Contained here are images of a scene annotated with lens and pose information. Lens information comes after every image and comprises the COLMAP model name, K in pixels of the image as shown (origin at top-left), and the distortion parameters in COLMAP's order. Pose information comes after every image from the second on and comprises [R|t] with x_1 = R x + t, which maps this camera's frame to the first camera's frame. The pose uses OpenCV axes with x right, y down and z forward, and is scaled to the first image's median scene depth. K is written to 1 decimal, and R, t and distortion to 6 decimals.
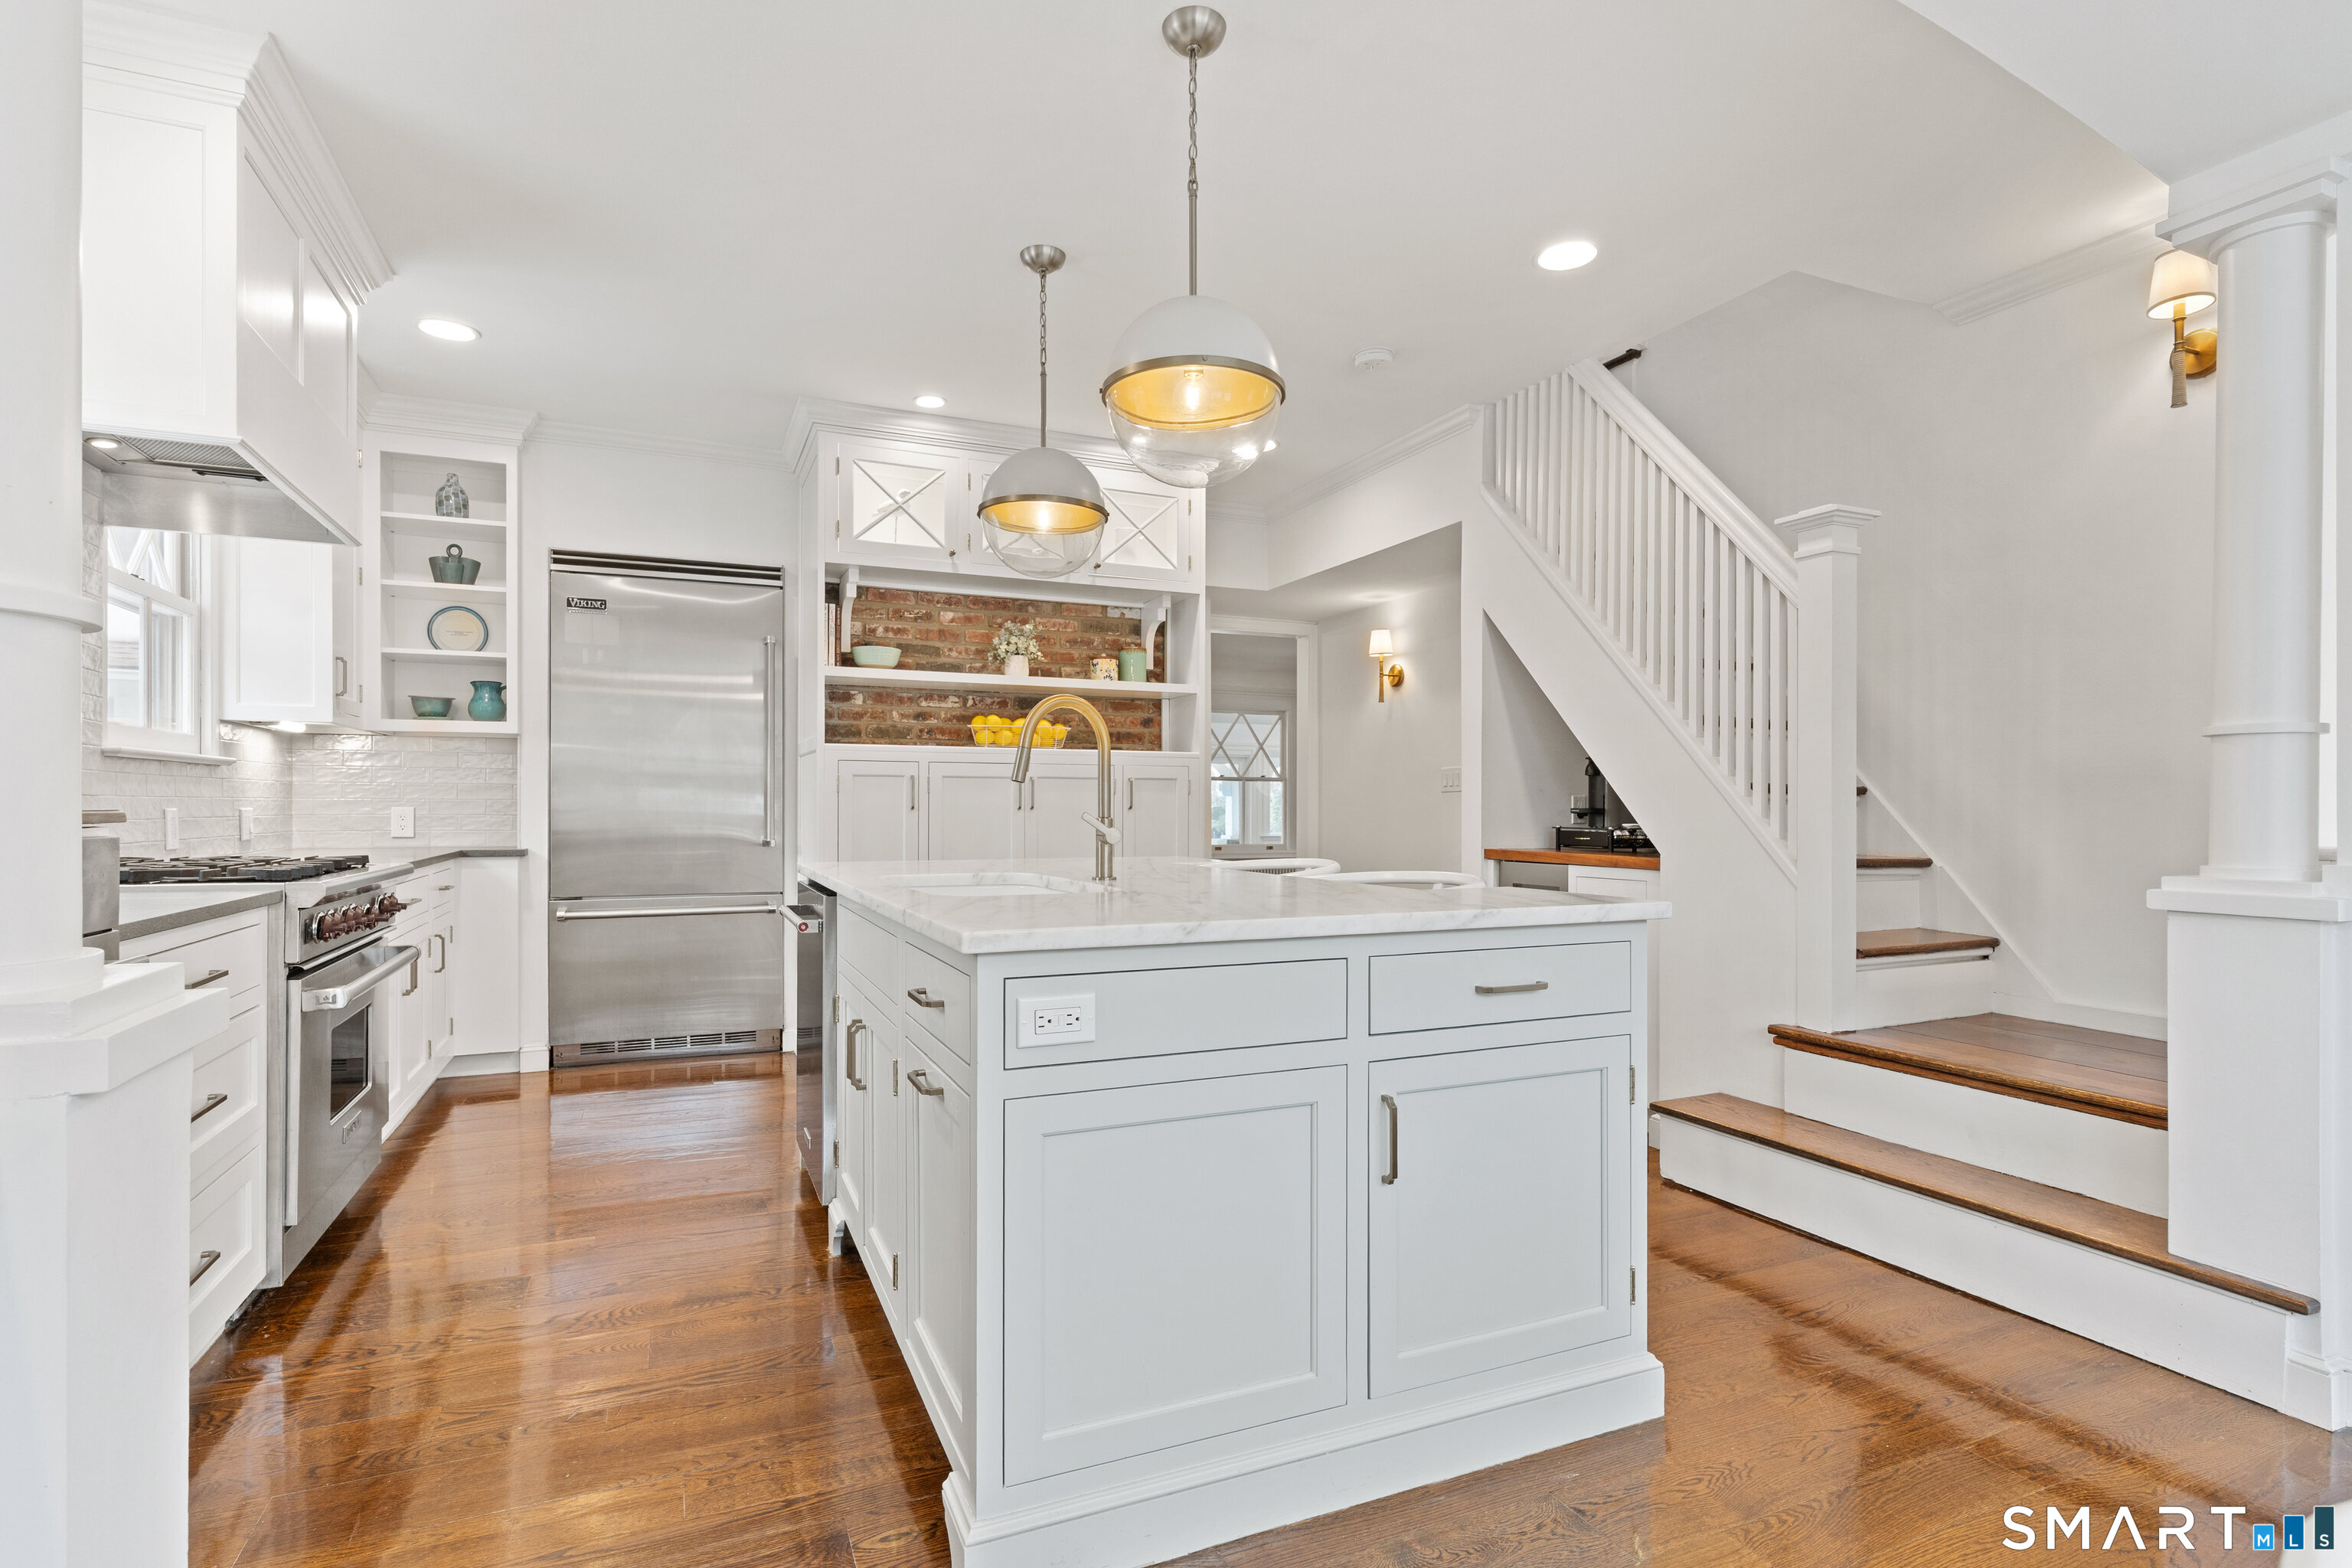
lens RADIAL K [[1112.4, 0, 1173.7], [0, 1112.4, 791.7], [0, 0, 1]] dist [0.004266, -0.000836]
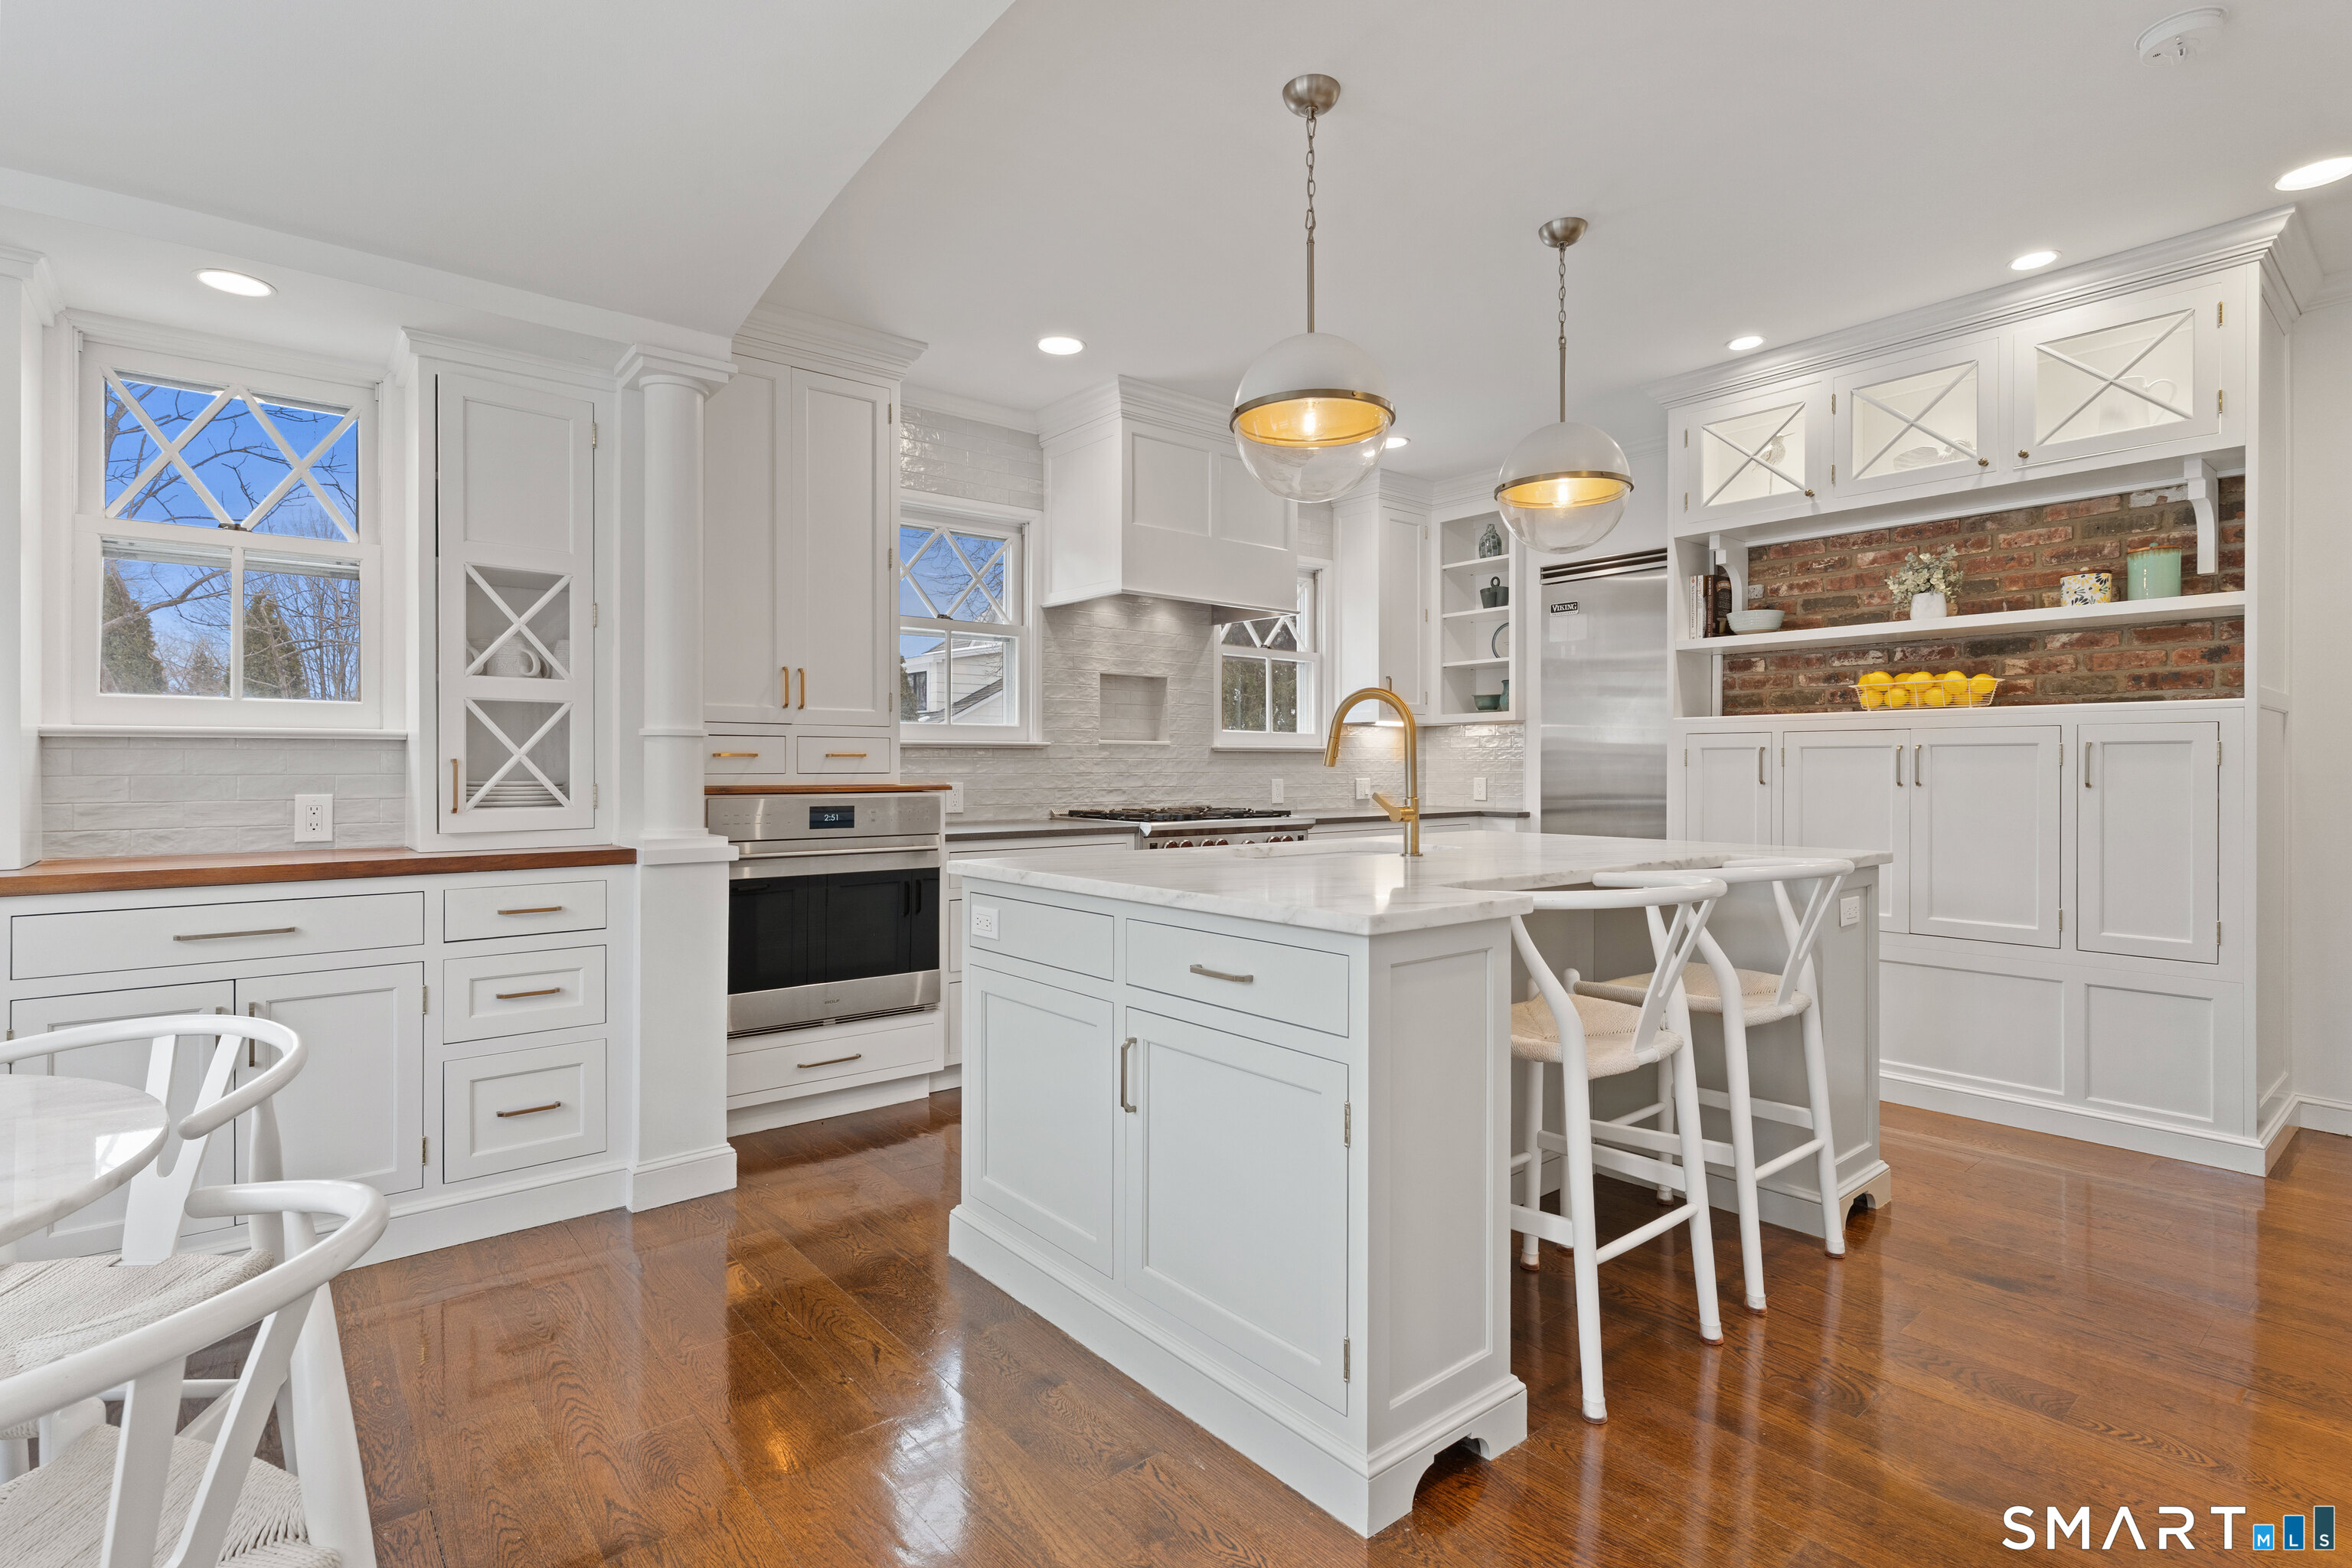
lens RADIAL K [[1112.4, 0, 1164.3], [0, 1112.4, 769.2], [0, 0, 1]] dist [0.004266, -0.000836]
pose [[0.274771, 0.000550, -0.961510, 0.483479], [0.014672, 0.999881, 0.004765, -0.007761], [0.961398, -0.015417, 0.274730, 0.251951]]
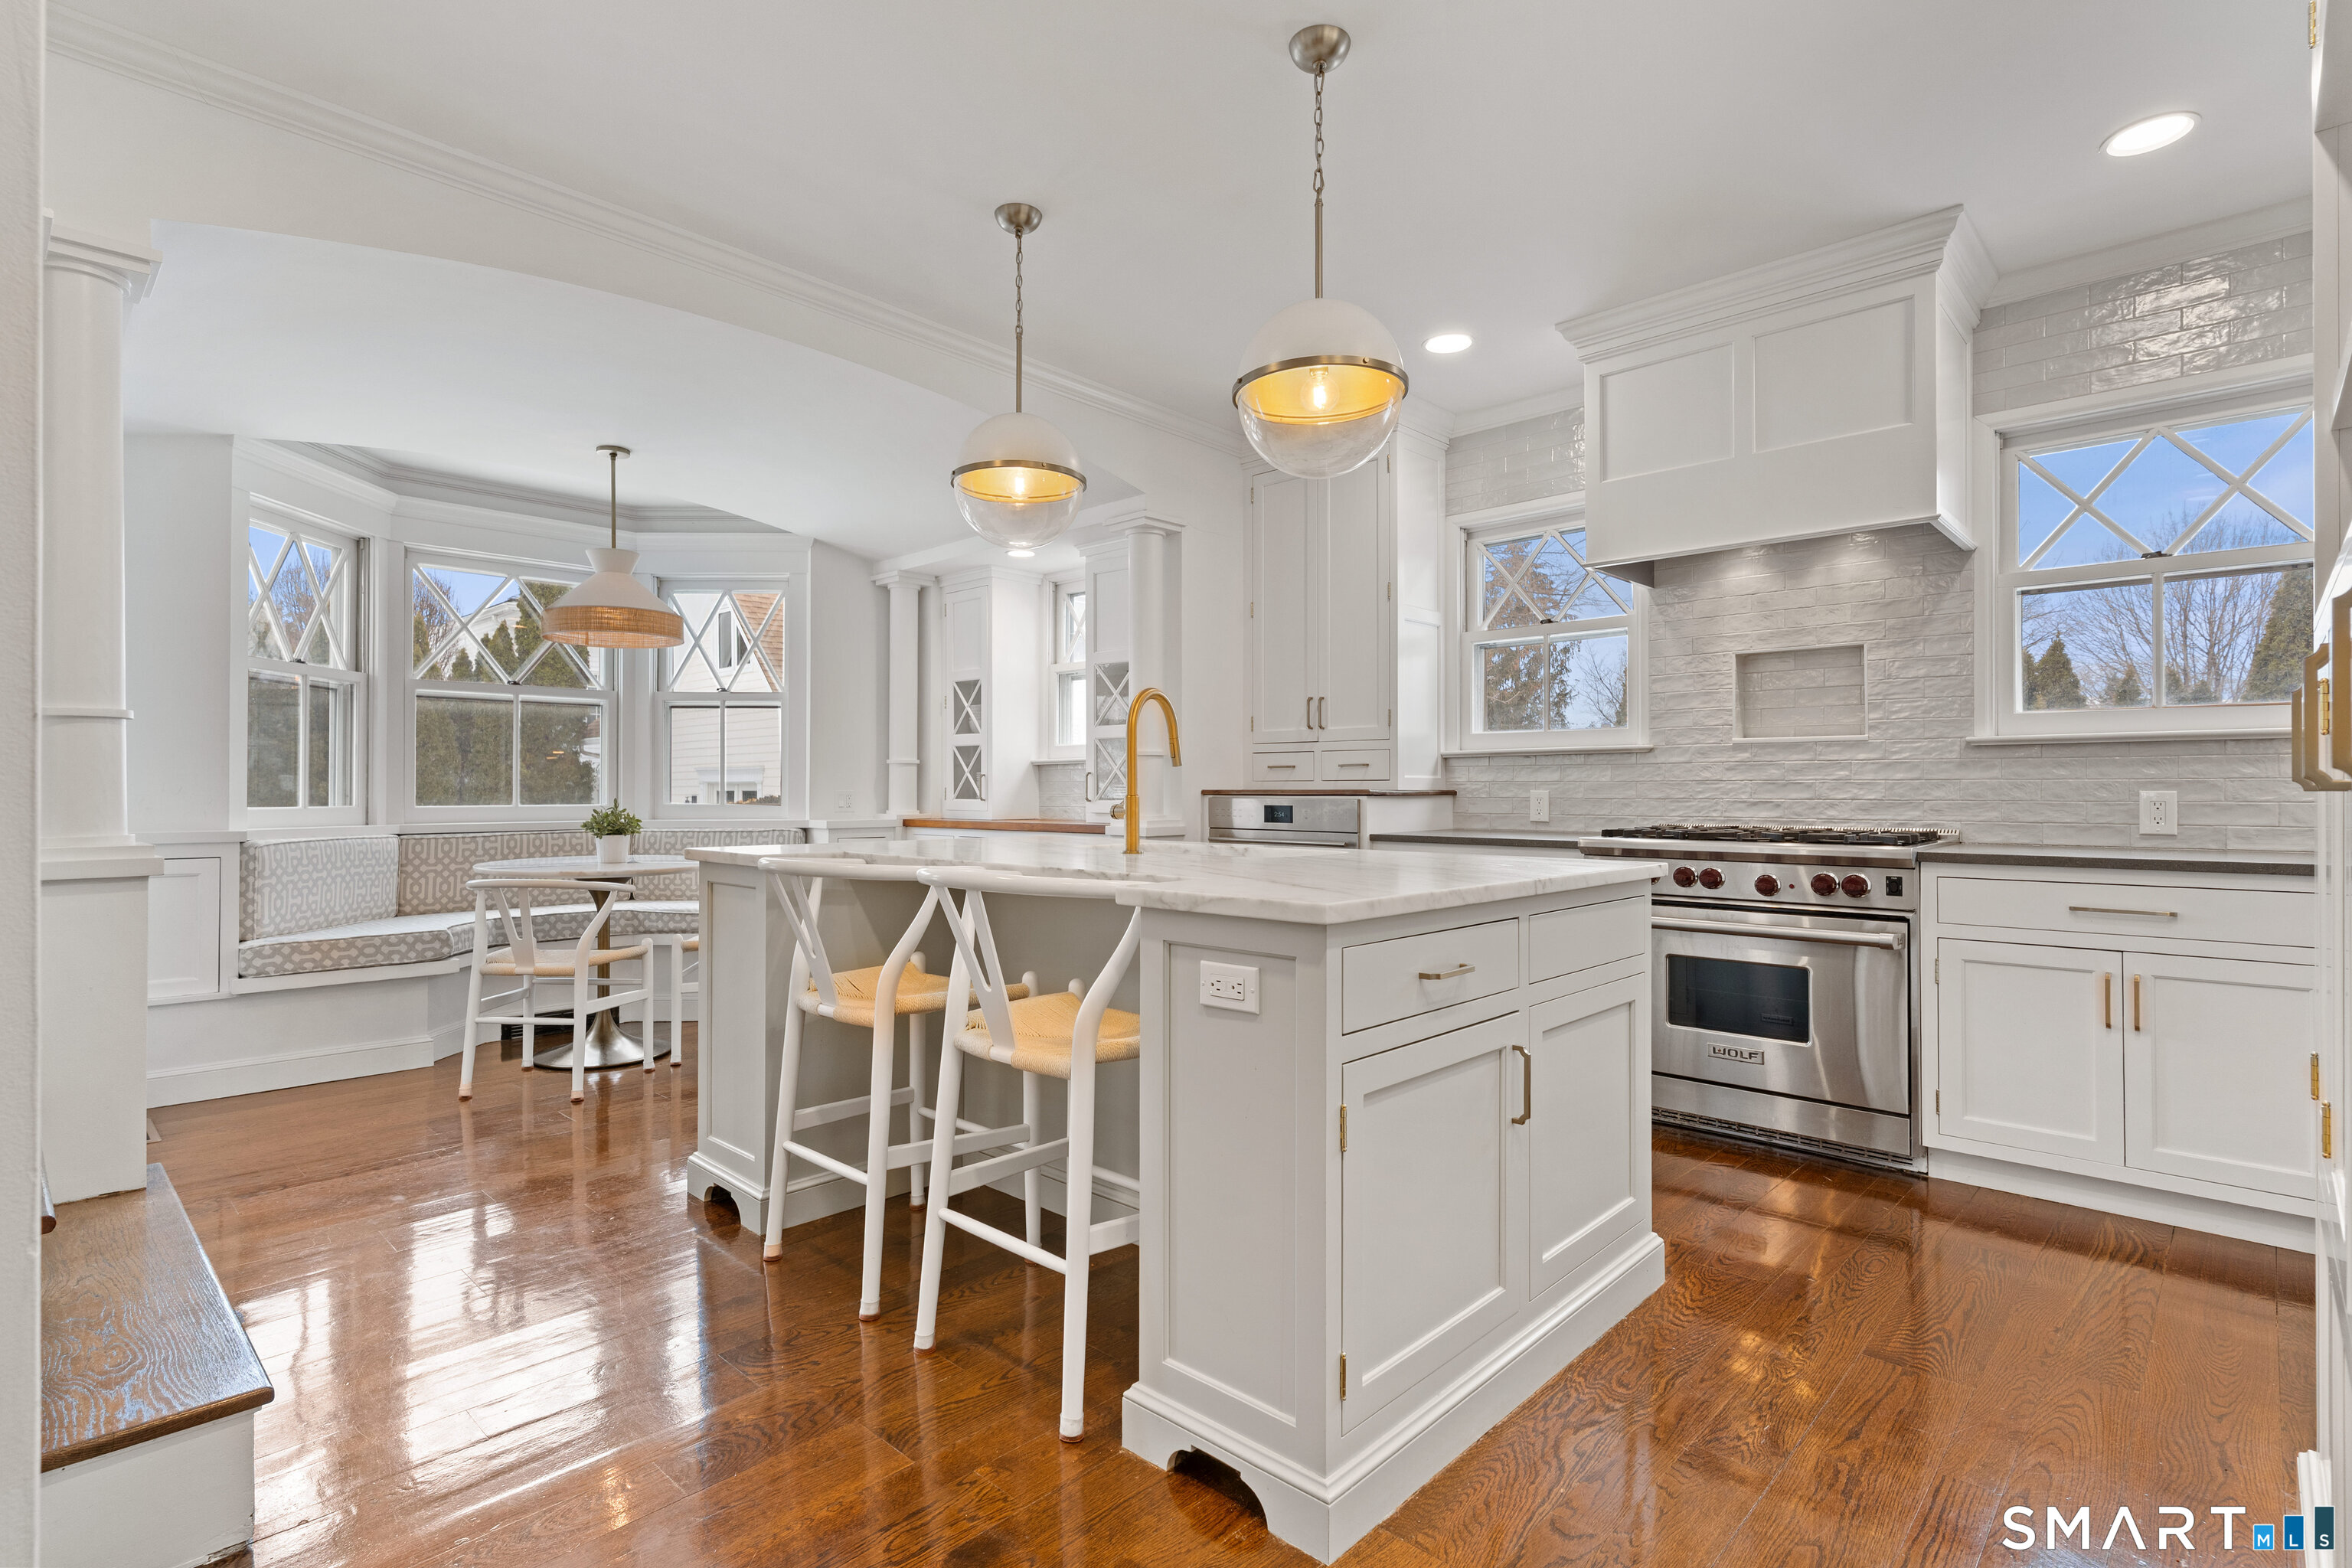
lens RADIAL K [[1112.4, 0, 1164.5], [0, 1112.4, 779.6], [0, 0, 1]] dist [0.004266, -0.000836]
pose [[-0.918738, 0.002154, -0.394862, 0.188193], [0.009169, 0.999832, -0.015880, 0.007979], [0.394762, -0.018210, -0.918603, 1.034942]]
